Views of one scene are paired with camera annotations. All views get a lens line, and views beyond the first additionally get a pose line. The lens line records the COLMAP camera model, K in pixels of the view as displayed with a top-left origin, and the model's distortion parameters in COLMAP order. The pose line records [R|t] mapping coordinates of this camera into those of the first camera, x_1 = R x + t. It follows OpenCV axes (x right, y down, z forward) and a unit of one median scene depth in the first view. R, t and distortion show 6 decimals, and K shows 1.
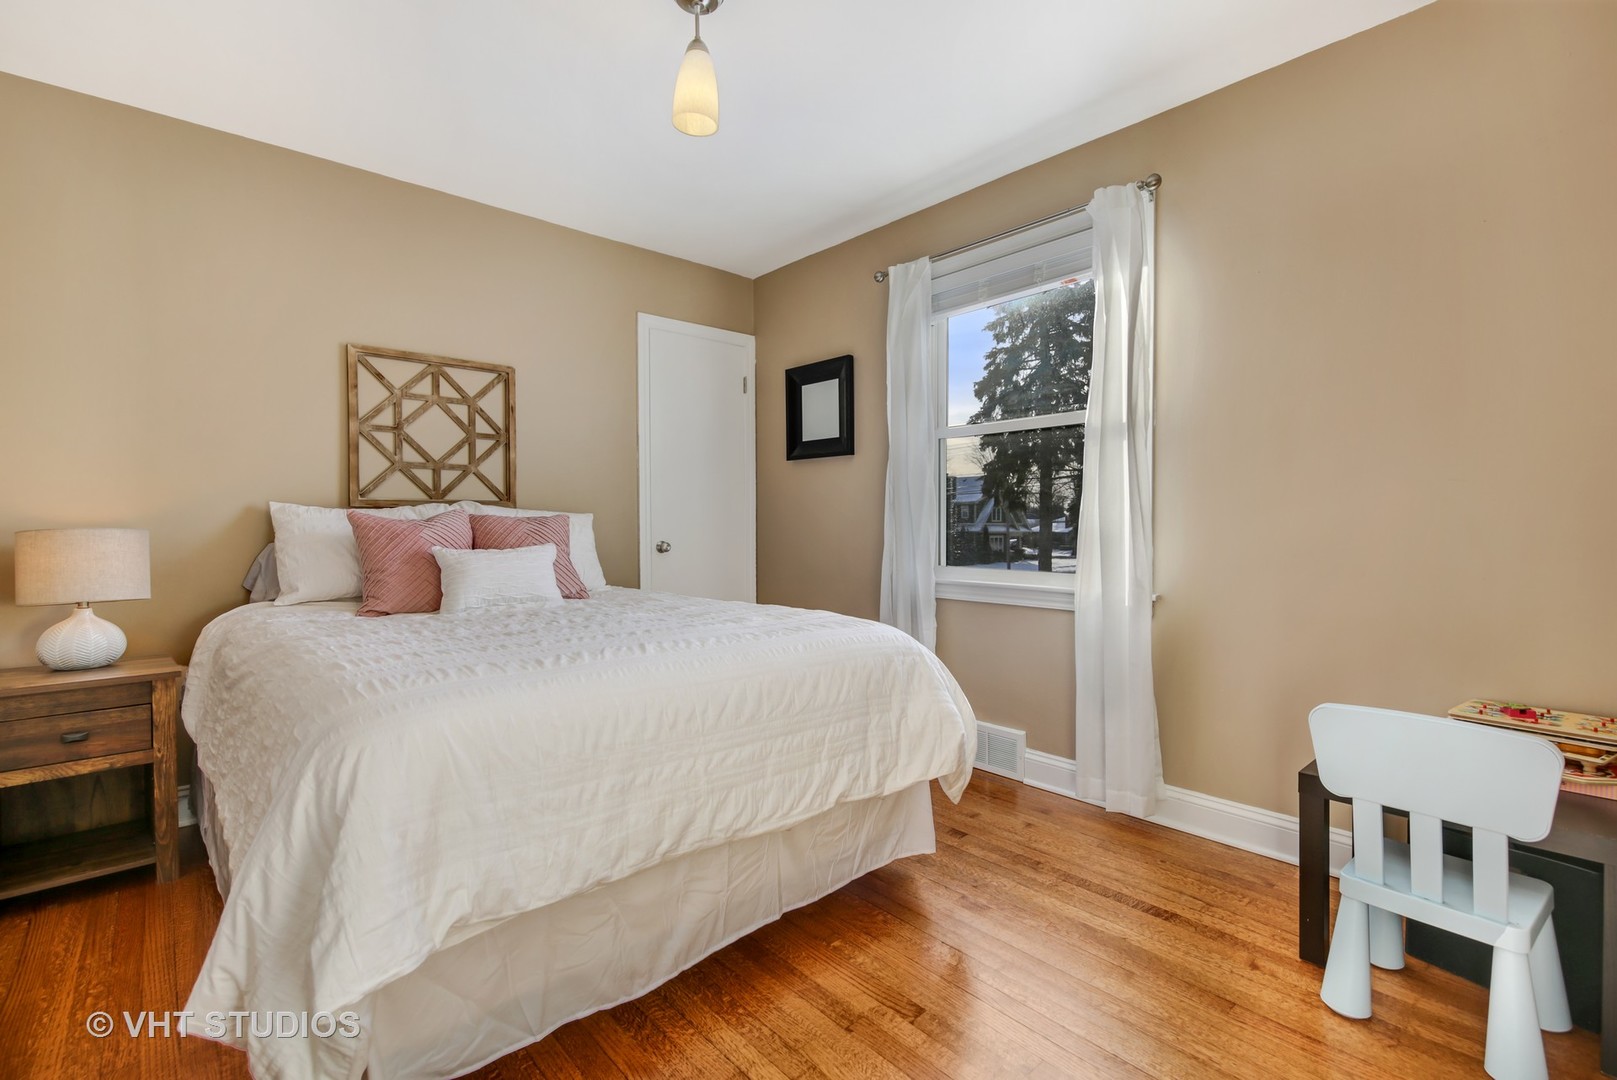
lens RADIAL K [[726.8, 0, 807.4], [0, 726.8, 538.5], [0, 0, 1]] dist [0.001160, -0.000424]
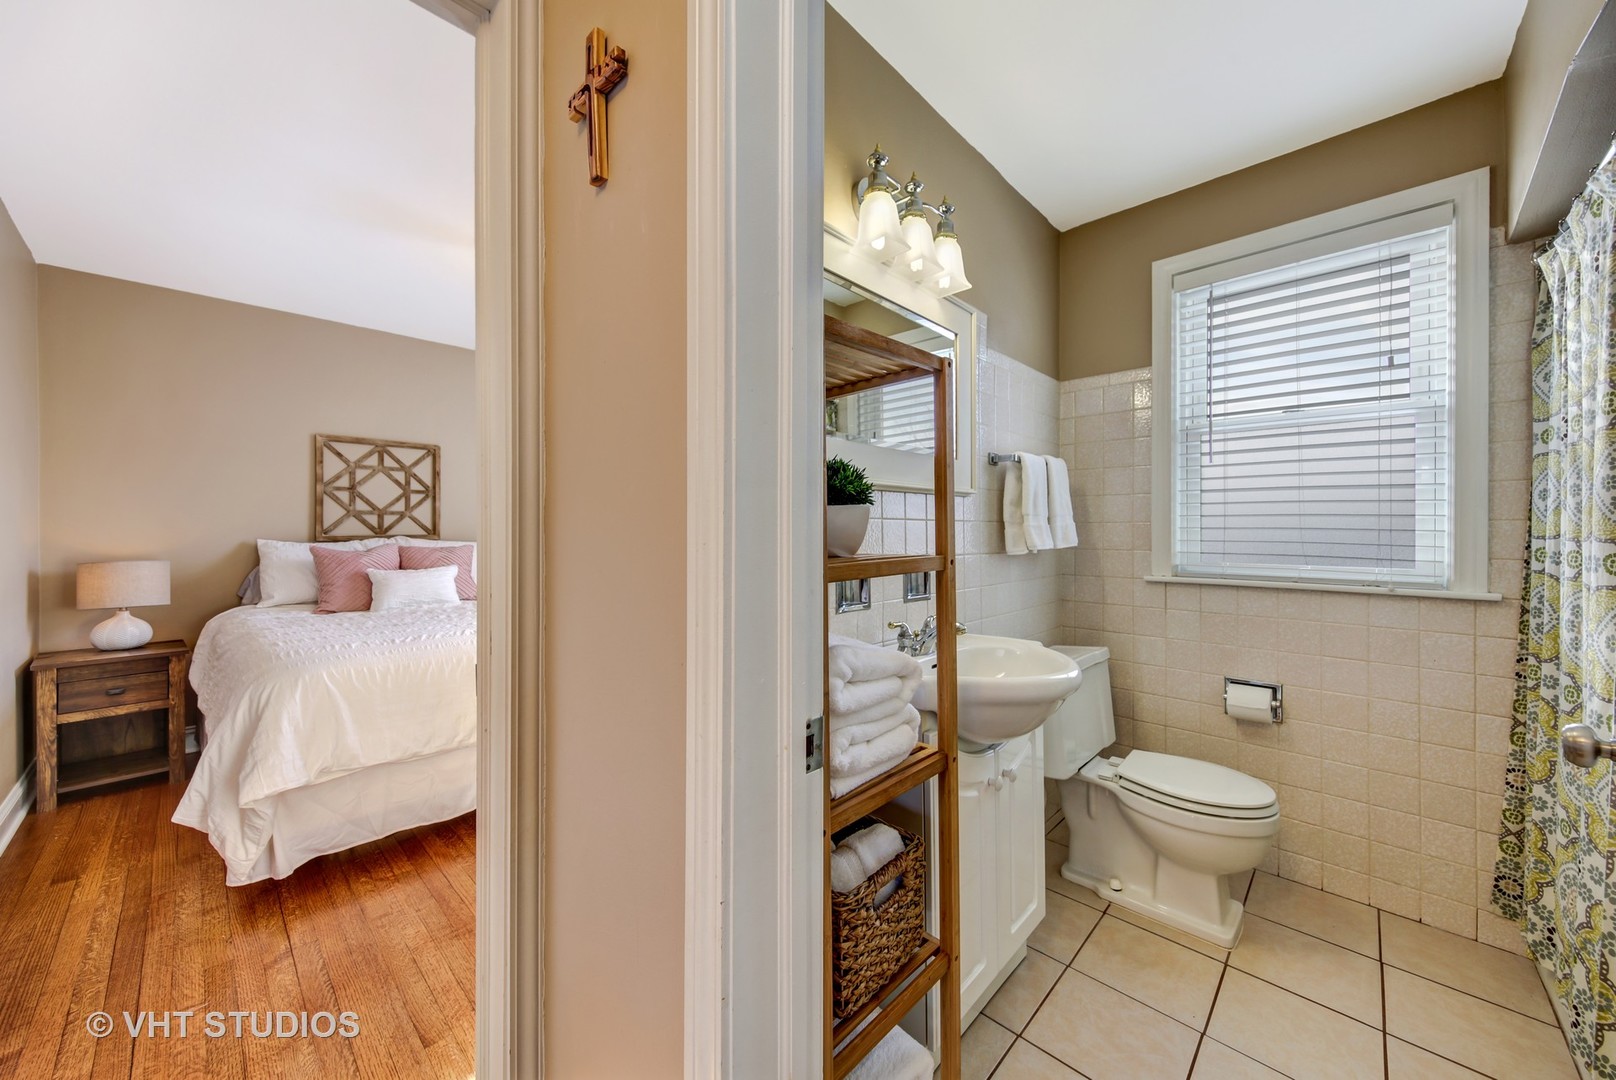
lens RADIAL K [[585.2, 0, 810.2], [0, 585.2, 530.2], [0, 0, 1]] dist [0.000758, 0.000020]
pose [[0.996412, 0.003315, 0.084565, 0.333935], [-0.001702, 0.999816, -0.019132, -0.050121], [-0.084613, 0.018919, 0.996234, -0.345633]]
